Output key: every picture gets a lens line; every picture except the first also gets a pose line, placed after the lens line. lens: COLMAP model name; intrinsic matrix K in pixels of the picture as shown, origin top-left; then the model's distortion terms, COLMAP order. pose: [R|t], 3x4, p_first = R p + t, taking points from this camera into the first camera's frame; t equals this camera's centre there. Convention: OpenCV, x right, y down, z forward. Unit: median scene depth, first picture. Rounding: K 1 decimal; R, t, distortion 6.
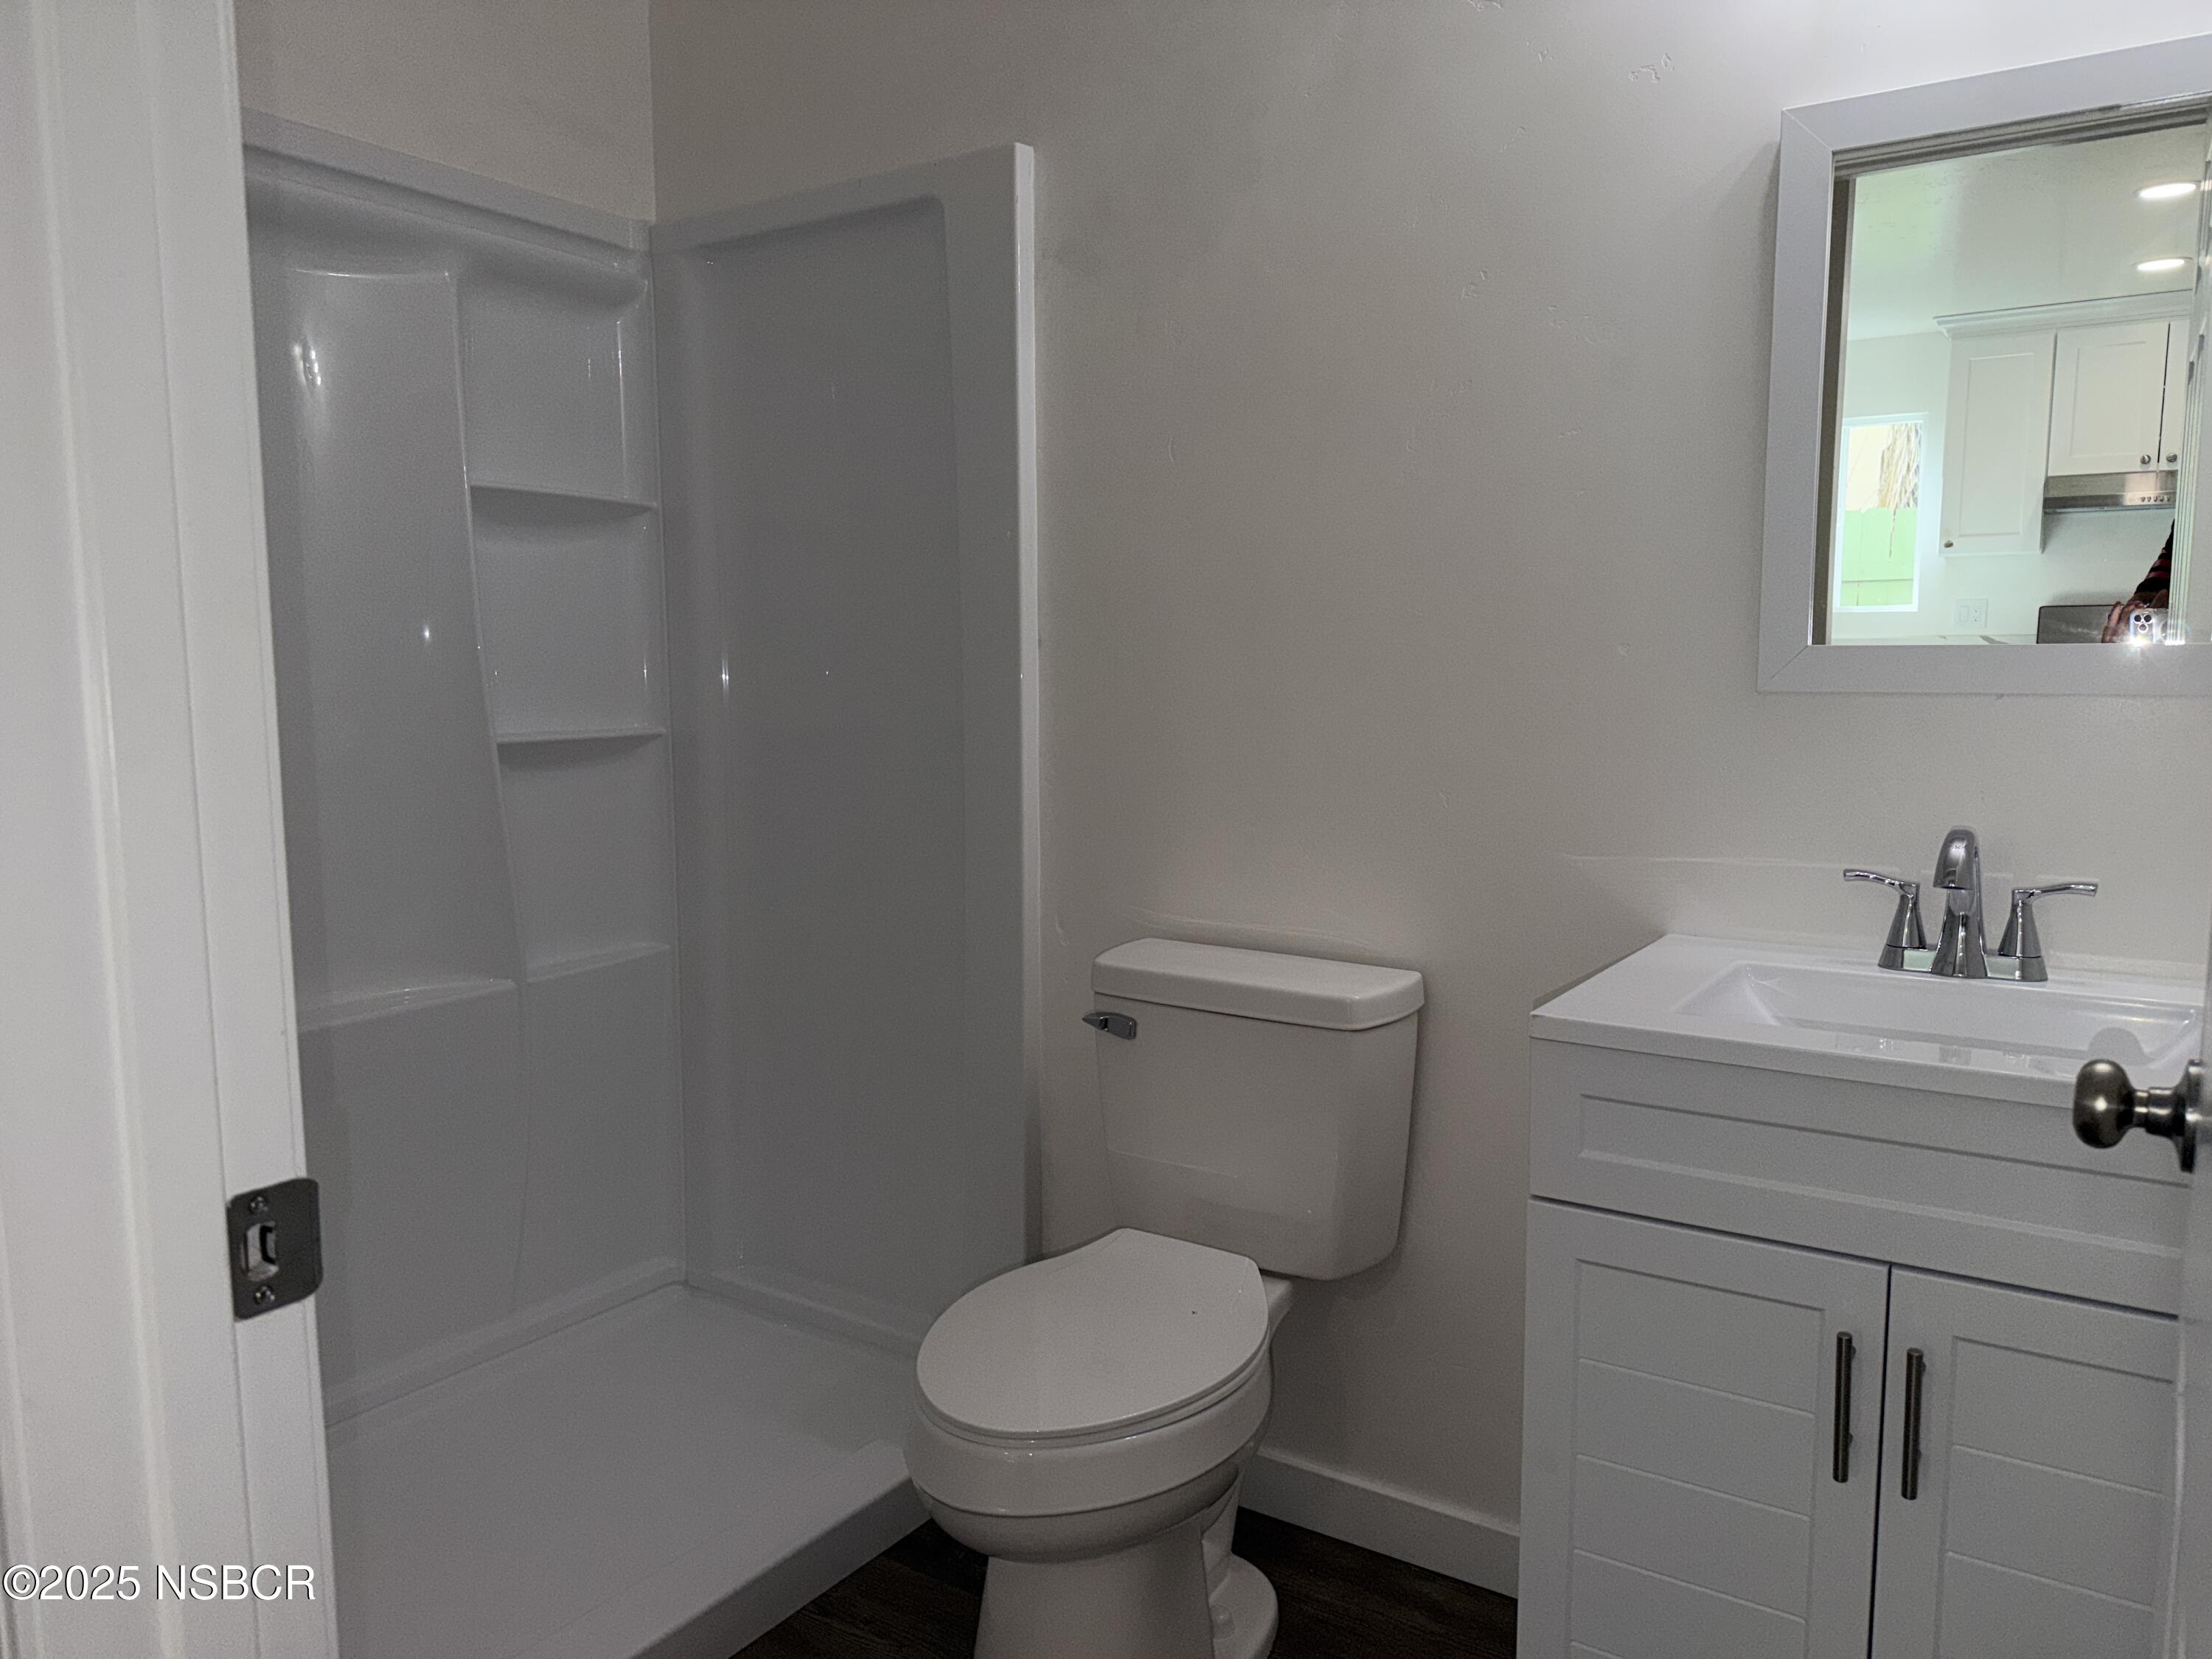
lens RADIAL K [[1551.2, 0, 1106.0], [0, 1551.2, 829.5], [0, 0, 1]] dist [0.011876, -0.003557]
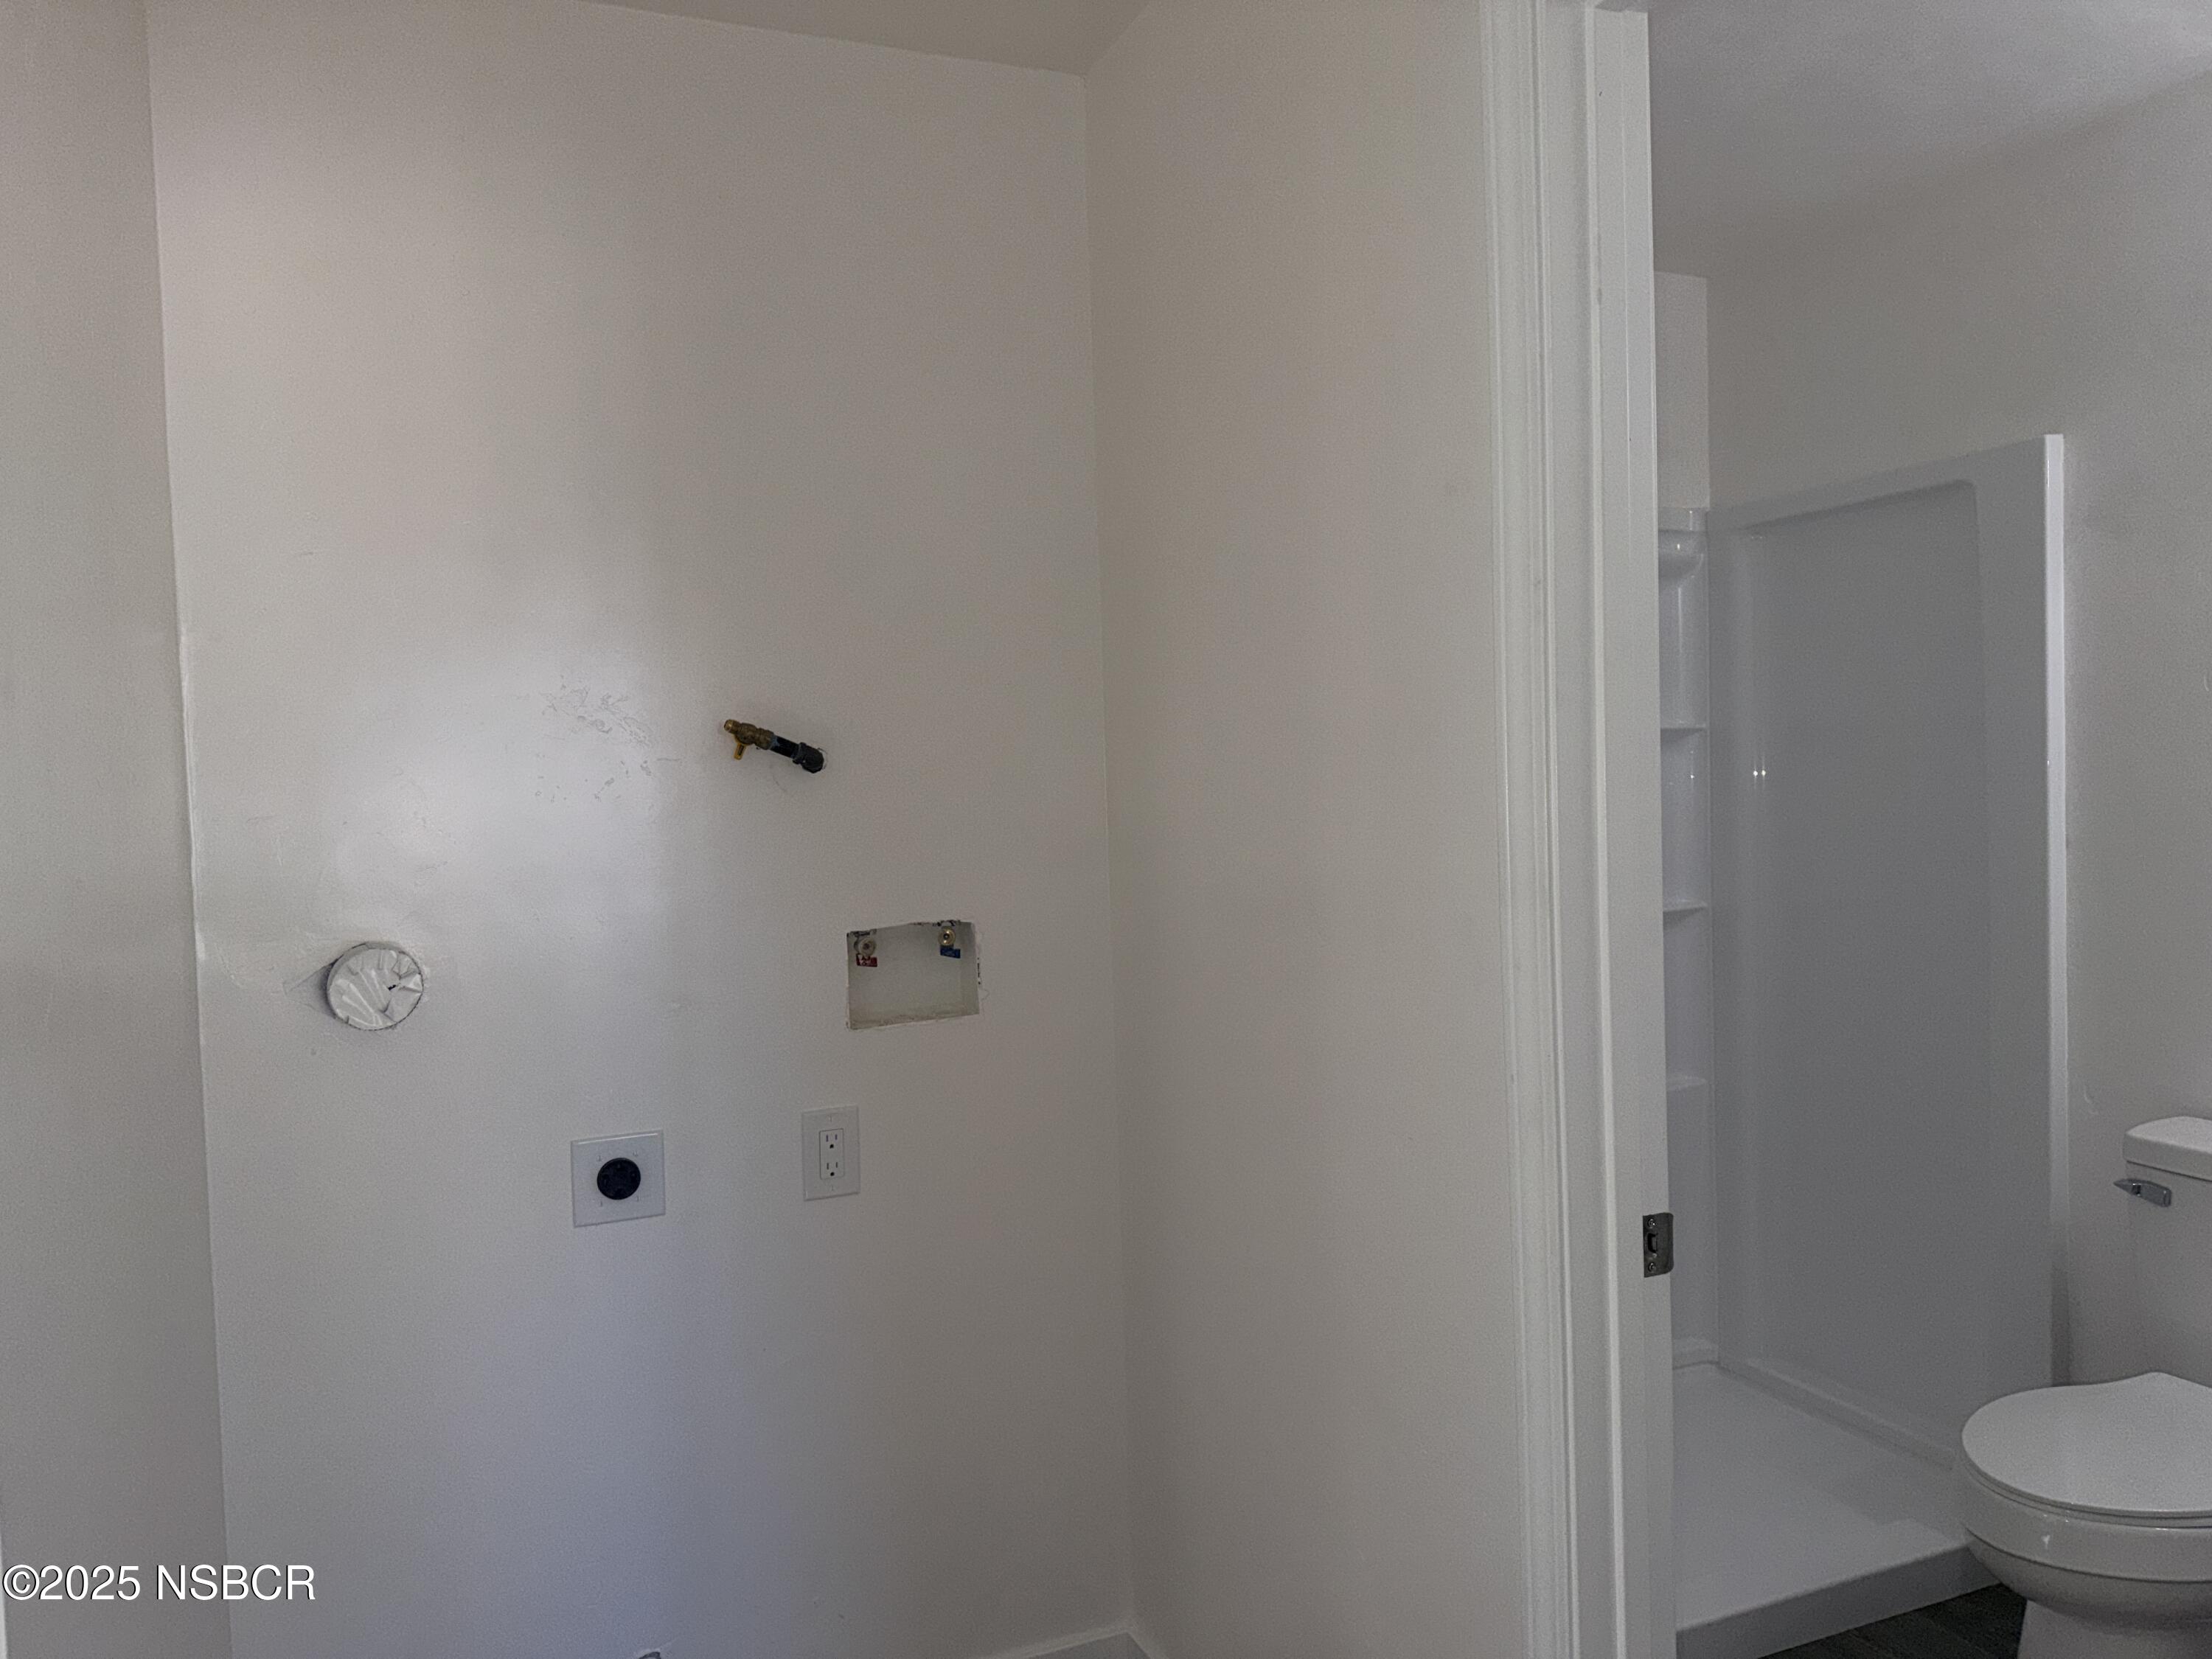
lens RADIAL K [[1551.2, 0, 1106.0], [0, 1551.2, 829.5], [0, 0, 1]] dist [0.011876, -0.003557]
pose [[0.831211, -0.002331, -0.555952, 0.006640], [-0.035095, 0.997777, -0.056654, -0.044791], [0.554848, 0.066603, 0.829282, -0.365878]]
